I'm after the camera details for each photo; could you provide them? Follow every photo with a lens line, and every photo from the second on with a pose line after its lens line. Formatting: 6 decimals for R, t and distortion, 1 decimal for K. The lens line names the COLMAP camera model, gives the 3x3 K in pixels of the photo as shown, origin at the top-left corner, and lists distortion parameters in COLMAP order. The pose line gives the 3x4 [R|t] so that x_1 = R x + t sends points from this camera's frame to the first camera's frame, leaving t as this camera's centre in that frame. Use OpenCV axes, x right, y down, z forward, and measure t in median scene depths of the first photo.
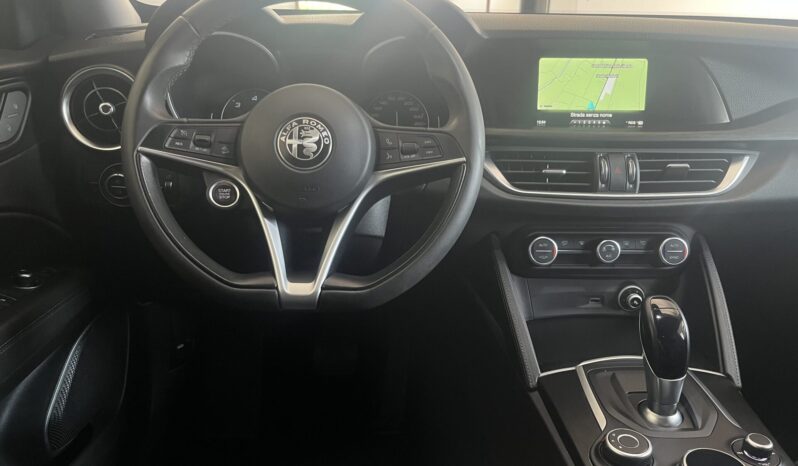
lens RADIAL K [[589.7, 0, 399.0], [0, 589.7, 233.0], [0, 0, 1]] dist [0.023990, 0.002375]
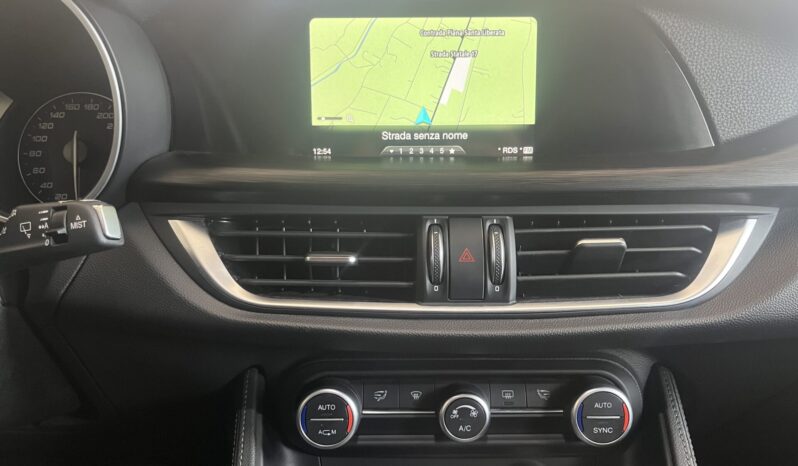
lens RADIAL K [[614.7, 0, 399.8], [0, 614.7, 245.1], [0, 0, 1]] dist [0.033222, -0.001528]
pose [[0.999499, -0.008261, -0.030551, 0.321346], [0.007866, 0.999884, -0.013022, -0.104207], [0.030656, 0.012775, 0.999448, 0.500767]]
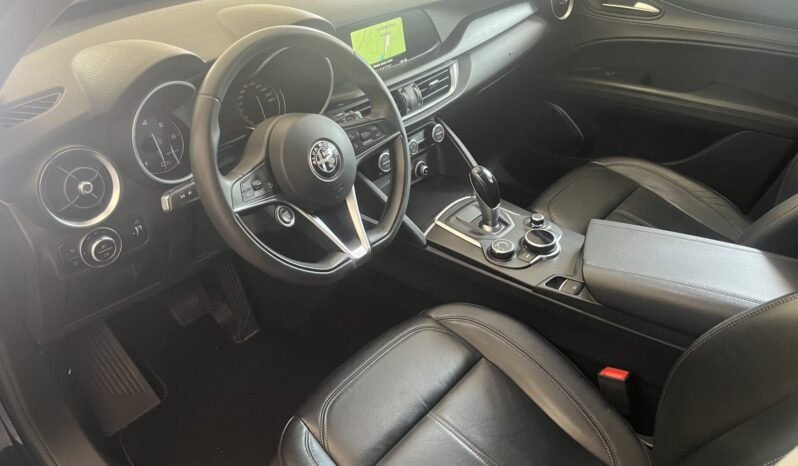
lens RADIAL K [[589.7, 0, 399.0], [0, 589.7, 233.0], [0, 0, 1]] dist [0.023990, 0.002375]
pose [[0.669510, -0.434263, 0.602637, -0.721959], [0.260284, 0.897018, 0.357227, -0.337737], [-0.695707, -0.082311, 0.713594, -0.110721]]
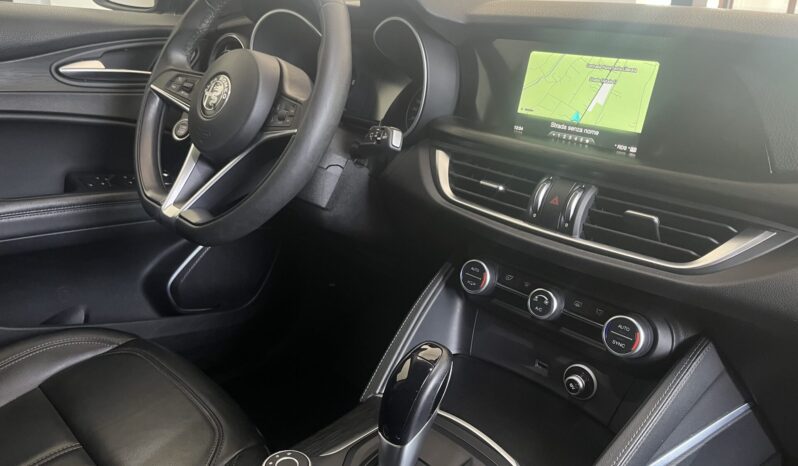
lens RADIAL K [[609.1, 0, 413.9], [0, 609.1, 243.0], [0, 0, 1]] dist [0.011147, -0.000312]
pose [[0.693011, 0.270426, -0.668286, 0.757958], [-0.282640, 0.954685, 0.093222, -0.072352], [0.663212, 0.124281, 0.738040, 0.293582]]
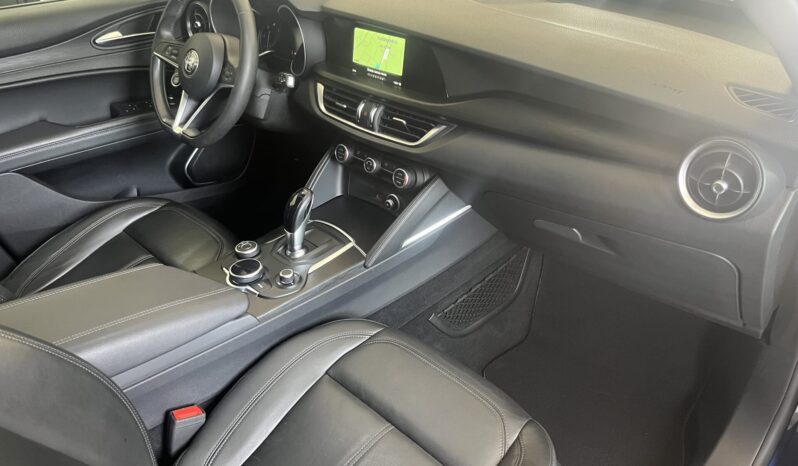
lens RADIAL K [[609.1, 0, 413.9], [0, 609.1, 243.0], [0, 0, 1]] dist [0.011147, -0.000312]
pose [[0.694033, 0.363511, -0.621432, 1.500424], [-0.199947, 0.926535, 0.318677, -0.309811], [0.691620, -0.096919, 0.715729, -0.067101]]
